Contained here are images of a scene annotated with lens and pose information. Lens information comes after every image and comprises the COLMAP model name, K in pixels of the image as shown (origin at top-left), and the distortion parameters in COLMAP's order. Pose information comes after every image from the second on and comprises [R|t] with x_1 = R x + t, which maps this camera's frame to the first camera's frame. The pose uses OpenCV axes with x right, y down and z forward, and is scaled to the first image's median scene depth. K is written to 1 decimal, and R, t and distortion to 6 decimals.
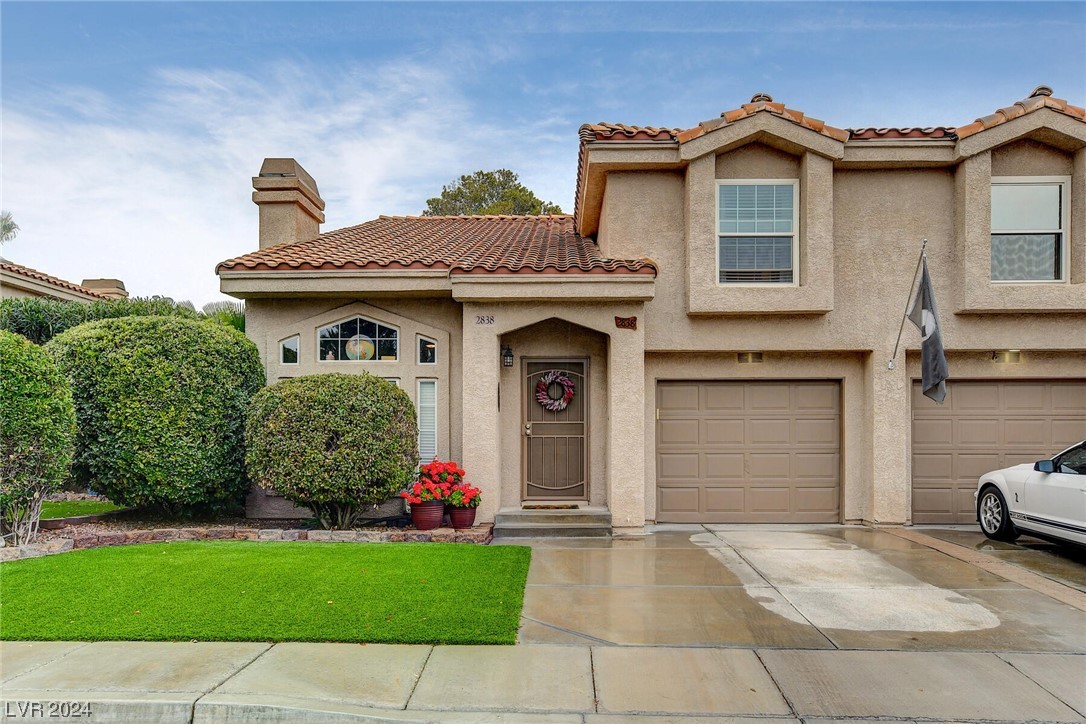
lens RADIAL K [[813.0, 0, 536.3], [0, 813.0, 399.1], [0, 0, 1]] dist [-0.032376, -0.005489]
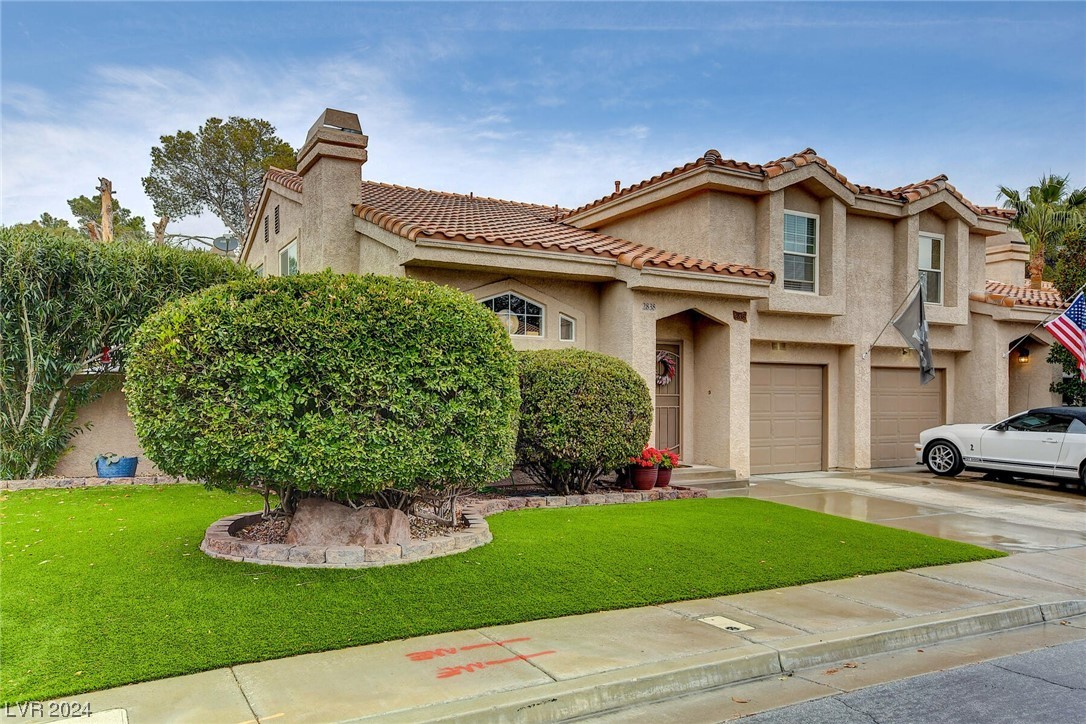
lens RADIAL K [[813.0, 0, 540.0], [0, 813.0, 367.0], [0, 0, 1]] dist [-0.032376, -0.005489]
pose [[0.856189, 0.024786, 0.516068, -0.771699], [-0.026930, 0.999632, -0.003332, -0.003481], [-0.515961, -0.011045, 0.856541, 0.087946]]
